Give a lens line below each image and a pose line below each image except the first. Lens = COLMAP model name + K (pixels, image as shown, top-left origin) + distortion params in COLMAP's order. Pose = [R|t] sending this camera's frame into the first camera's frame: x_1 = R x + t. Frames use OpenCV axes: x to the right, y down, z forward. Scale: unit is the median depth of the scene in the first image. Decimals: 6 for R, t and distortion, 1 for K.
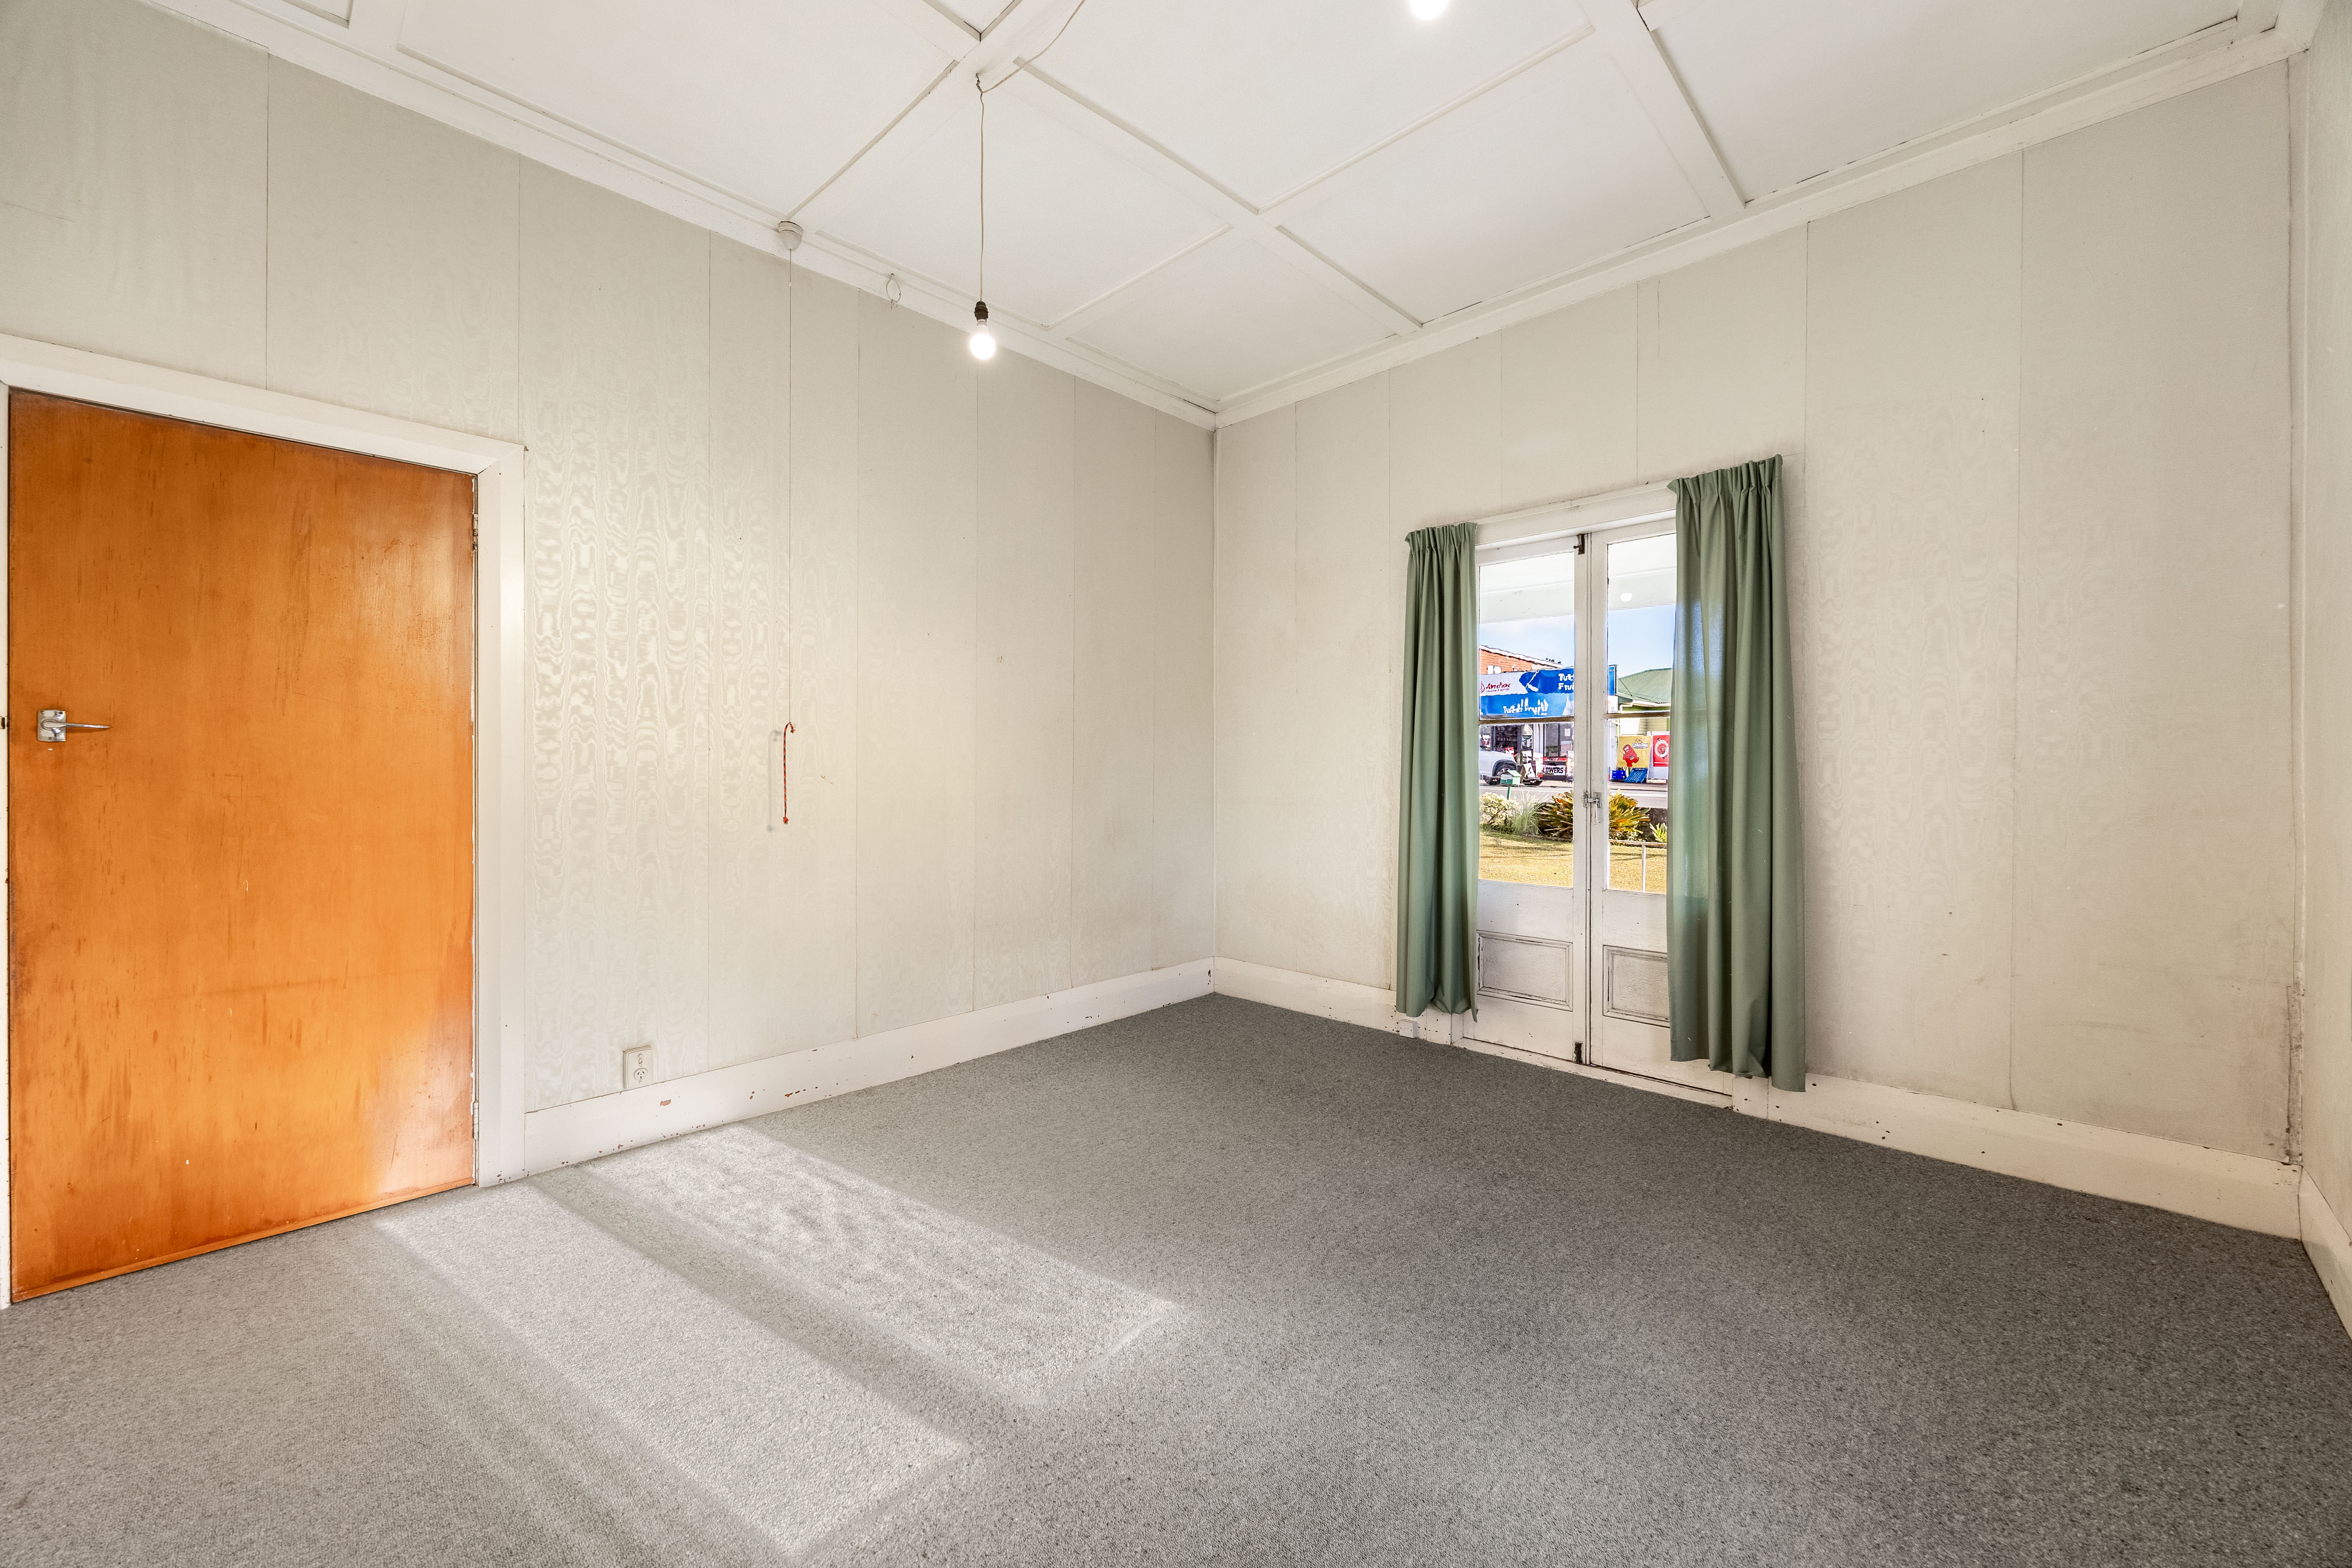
lens RADIAL K [[897.8, 0, 1172.0], [0, 897.8, 773.7], [0, 0, 1]] dist [-0.001501, -0.001386]
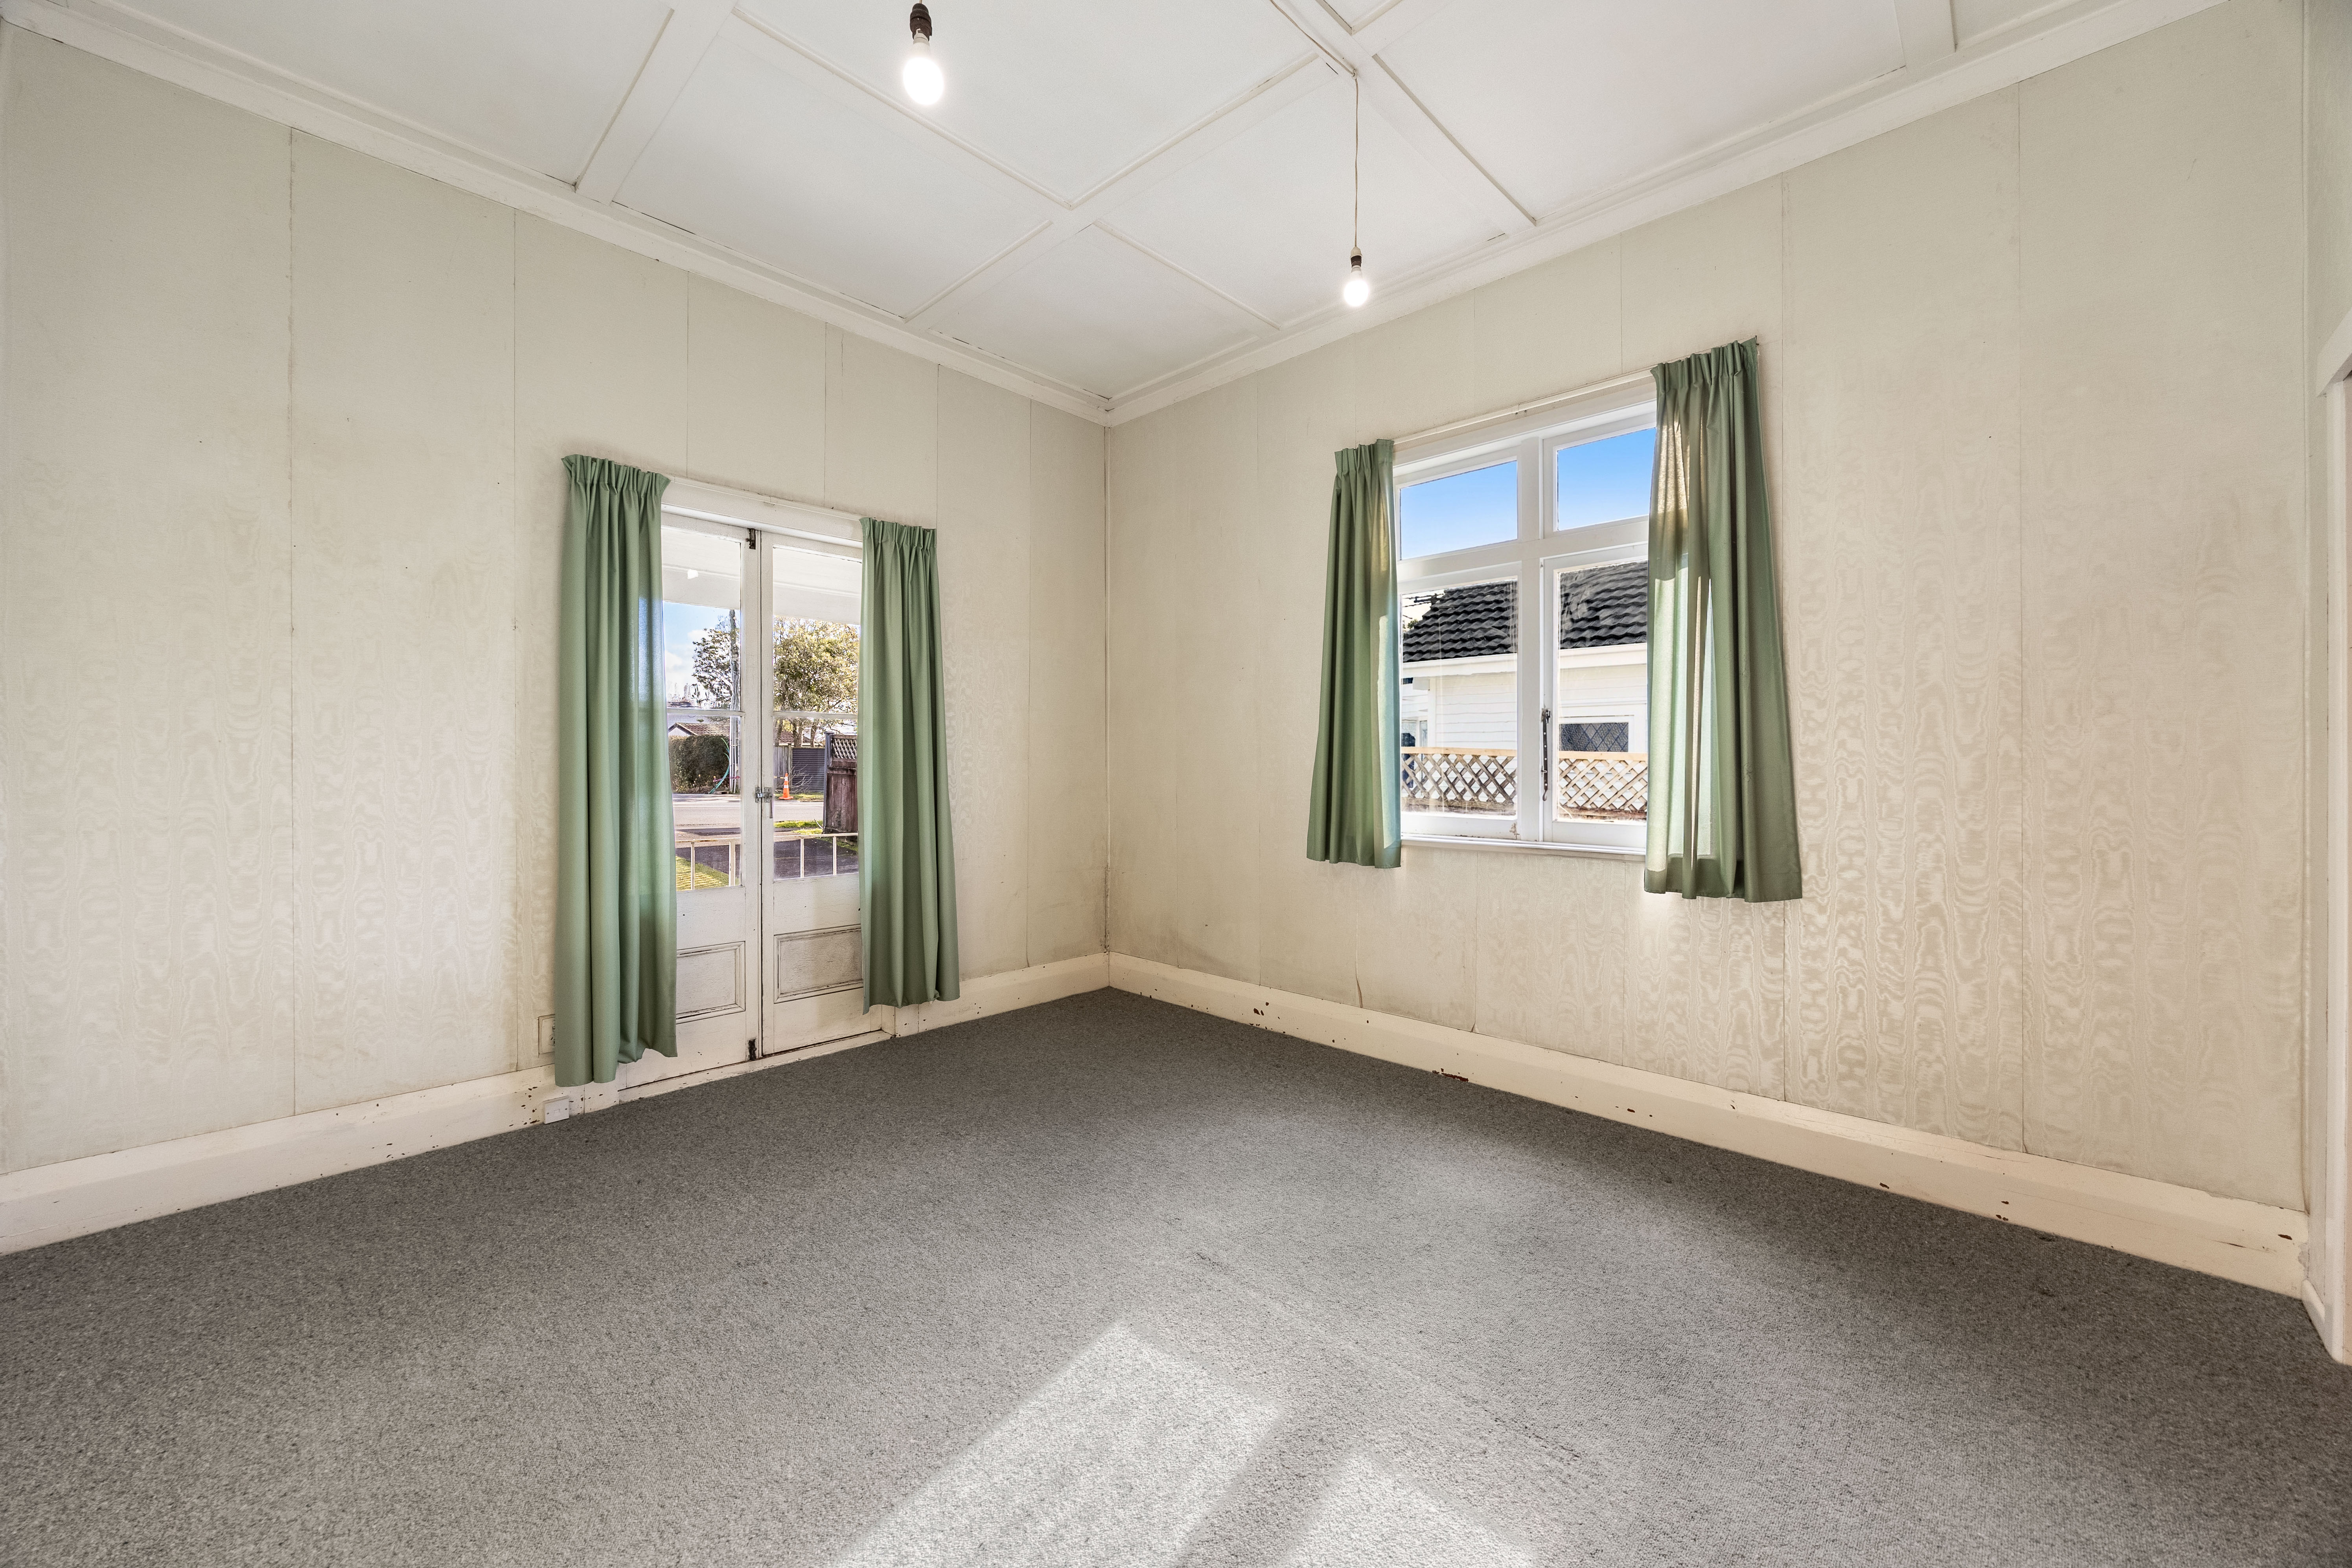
lens RADIAL K [[897.8, 0, 1172.2], [0, 897.8, 771.7], [0, 0, 1]] dist [-0.001501, -0.001386]
pose [[-0.015588, -0.006566, 0.999857, -0.561851], [0.005979, 0.999960, 0.006660, -0.000899], [-0.999861, 0.006081, -0.015548, 0.563602]]
